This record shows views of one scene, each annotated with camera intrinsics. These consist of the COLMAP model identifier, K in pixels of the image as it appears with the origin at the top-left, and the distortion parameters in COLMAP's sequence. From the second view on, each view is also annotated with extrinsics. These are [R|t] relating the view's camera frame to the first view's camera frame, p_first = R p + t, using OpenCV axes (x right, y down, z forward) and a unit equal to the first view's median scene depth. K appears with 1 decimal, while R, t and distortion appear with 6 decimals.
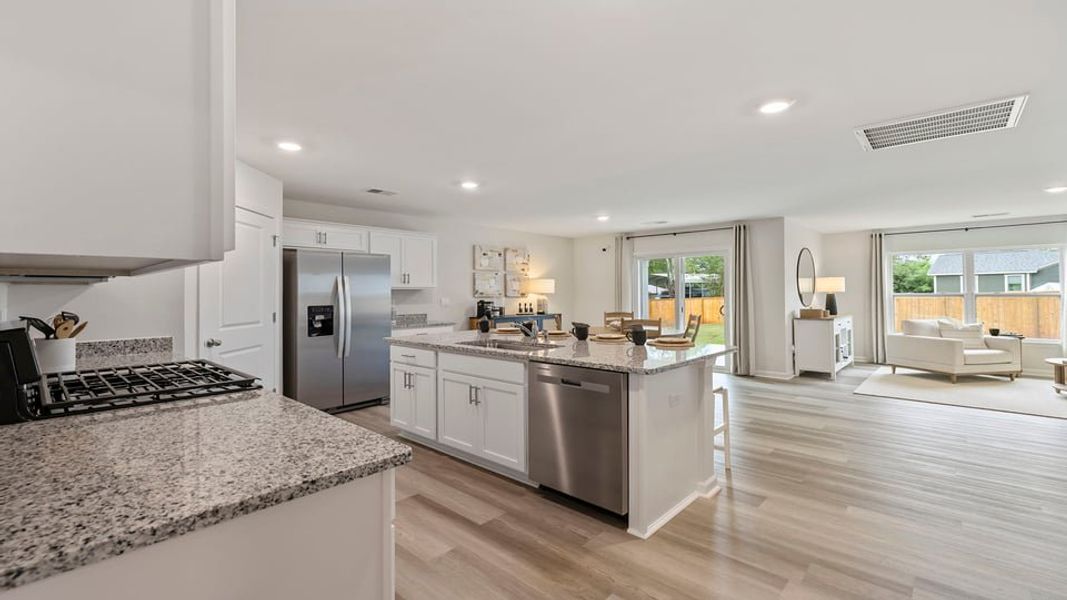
lens RADIAL K [[458.9, 0, 528.8], [0, 458.9, 286.5], [0, 0, 1]] dist [0.001722, 0.000150]
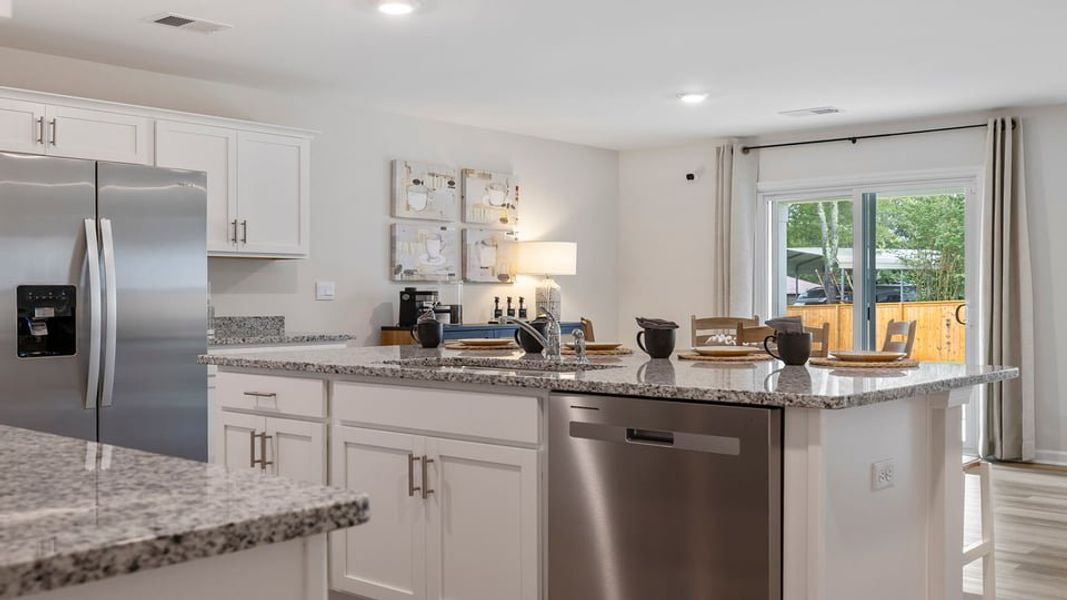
lens RADIAL K [[1069.2, 0, 526.3], [0, 1069.2, 296.6], [0, 0, 1]] dist [0.003278, 0.000528]
pose [[0.999637, 0.005058, 0.026476, -0.030763], [-0.005476, 0.999861, 0.015717, 0.033593], [-0.026393, -0.015856, 0.999526, -0.012571]]
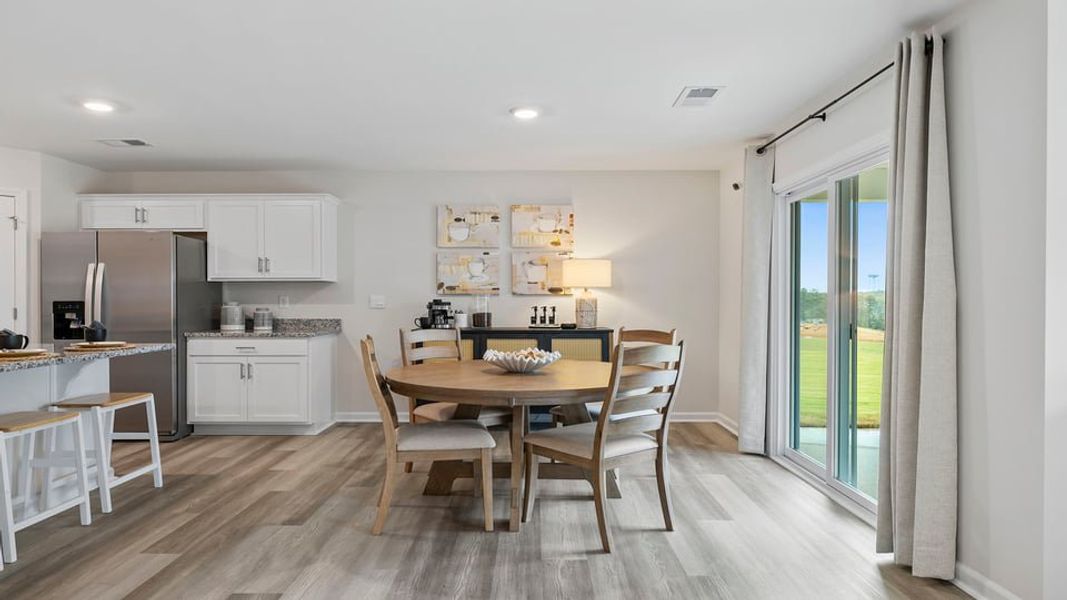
lens RADIAL K [[643.7, 0, 533.5], [0, 643.7, 300.0], [0, 0, 1]] dist [0.000232, -0.000174]
pose [[0.675062, 0.006368, -0.737733, 0.888119], [0.008157, 0.999837, 0.016094, 0.028278], [0.737716, -0.016881, 0.674900, 0.829709]]
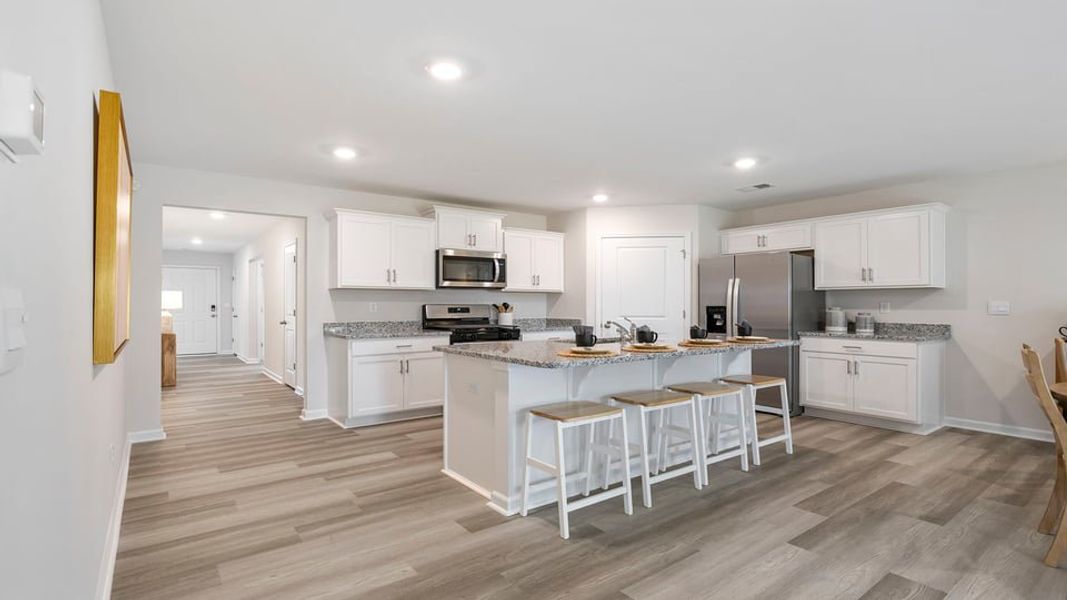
lens RADIAL K [[510.7, 0, 531.1], [0, 510.7, 304.1], [0, 0, 1]] dist [-0.000708, 0.000138]
pose [[-0.177597, 0.004946, -0.984091, 0.842990], [0.015385, 0.999879, 0.002248, 0.026890], [0.983983, -0.014741, -0.177652, 0.764848]]
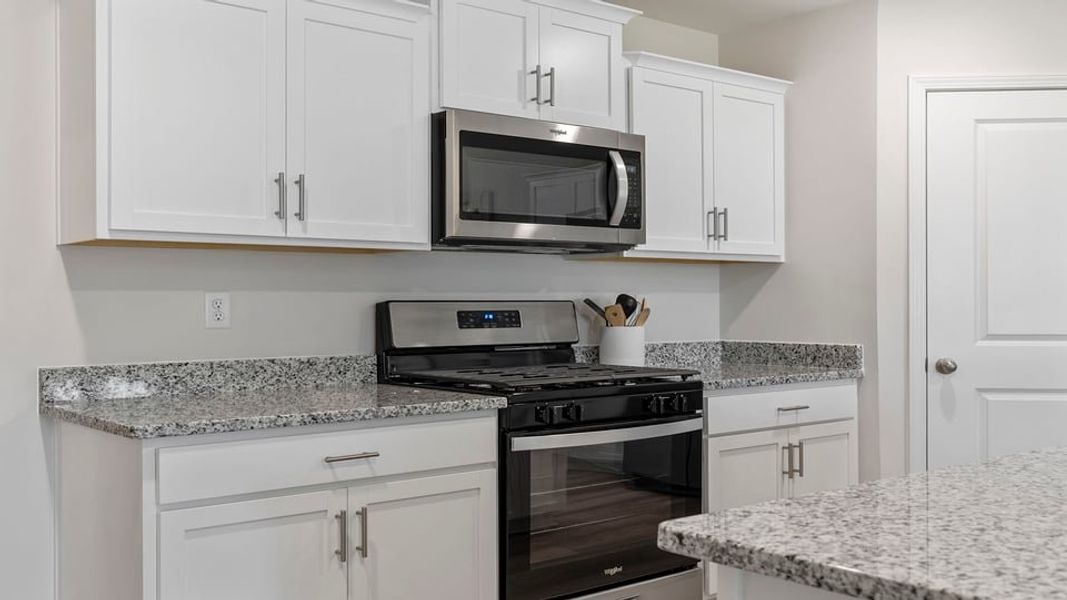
lens RADIAL K [[1069.2, 0, 526.3], [0, 1069.2, 296.6], [0, 0, 1]] dist [0.003278, 0.000528]
pose [[-0.125298, 0.003565, -0.992113, 0.425410], [0.016382, 0.999865, 0.001524, 0.024268], [0.991984, -0.016062, -0.125340, 0.490108]]
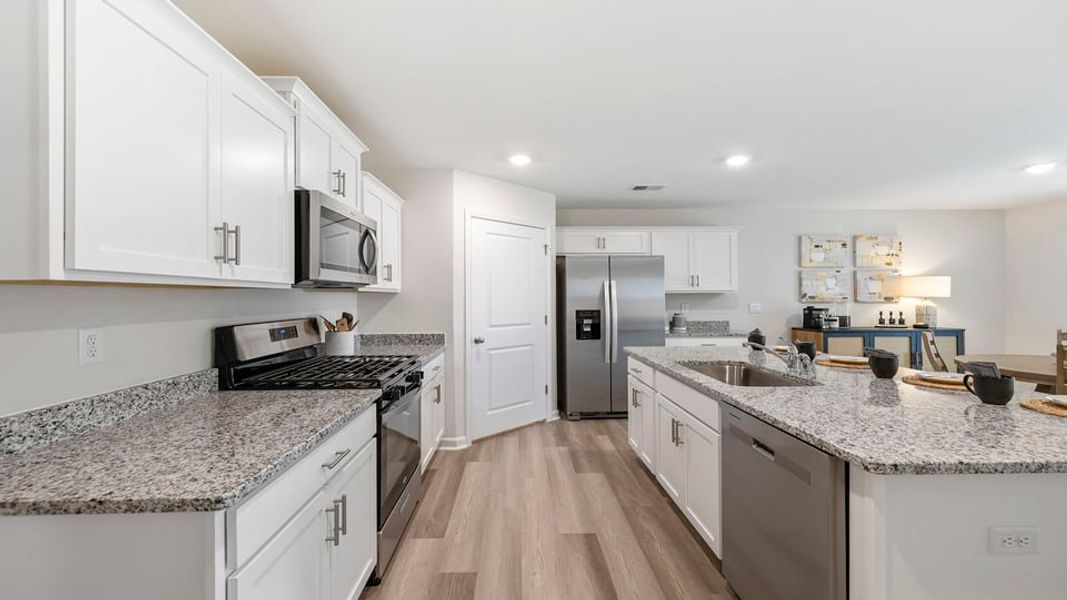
lens RADIAL K [[457.0, 0, 528.8], [0, 457.0, 294.0], [0, 0, 1]] dist [0.003588, 0.000087]
pose [[0.701521, -0.001416, -0.712648, 0.173317], [0.010488, 0.999910, 0.008337, -0.003221], [0.712572, -0.013323, 0.701473, 0.194303]]
